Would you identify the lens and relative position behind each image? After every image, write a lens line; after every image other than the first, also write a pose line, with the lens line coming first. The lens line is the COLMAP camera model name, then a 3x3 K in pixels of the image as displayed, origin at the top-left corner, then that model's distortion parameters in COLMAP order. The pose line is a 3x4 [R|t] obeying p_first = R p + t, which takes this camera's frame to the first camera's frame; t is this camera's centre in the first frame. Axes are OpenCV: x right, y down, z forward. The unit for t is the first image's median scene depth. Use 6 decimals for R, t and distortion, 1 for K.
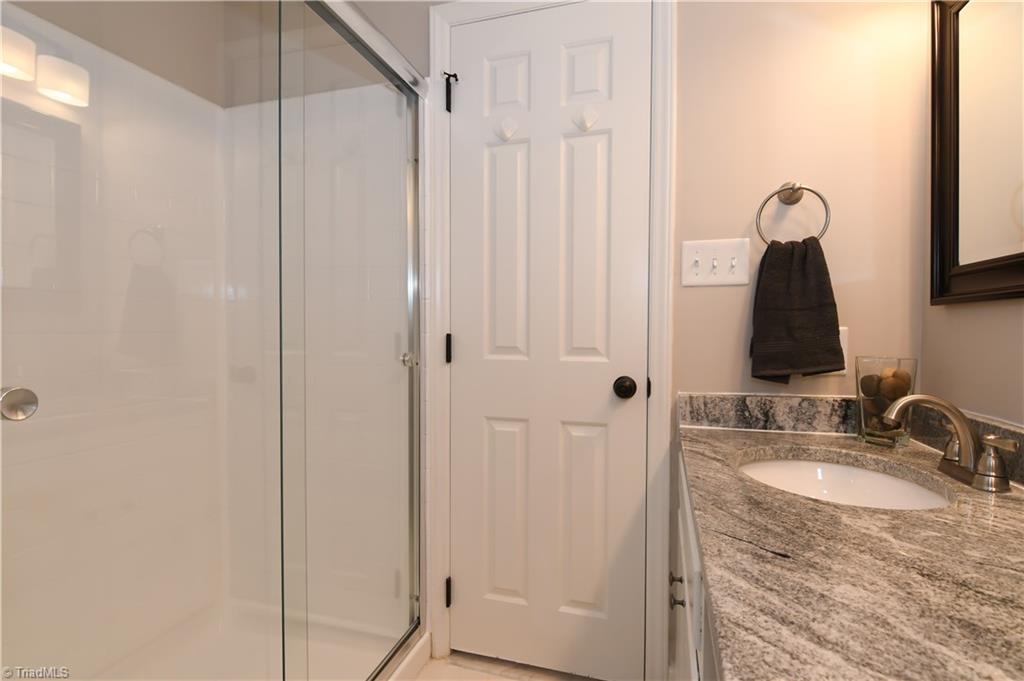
lens RADIAL K [[500.6, 0, 513.0], [0, 500.6, 340.1], [0, 0, 1]] dist [0.004233, 0.000804]
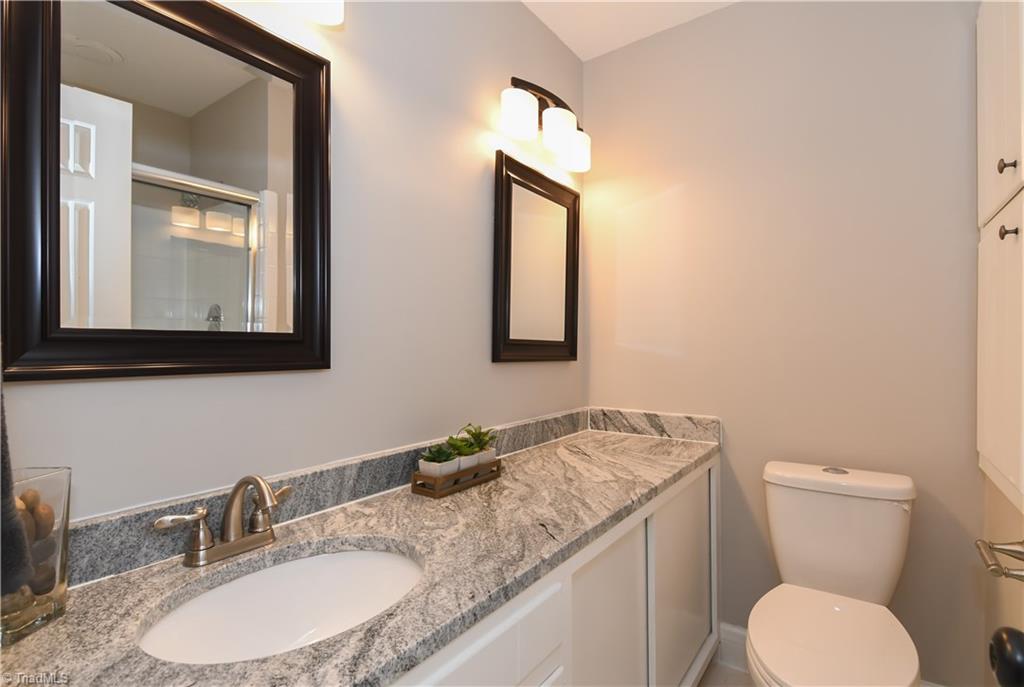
lens RADIAL K [[500.6, 0, 511.1], [0, 500.6, 341.5], [0, 0, 1]] dist [0.004233, 0.000804]
pose [[-0.943479, 0.006034, 0.331376, 0.053266], [0.009150, 0.999927, 0.007844, -0.223858], [-0.331305, 0.010433, -0.943466, 2.627897]]
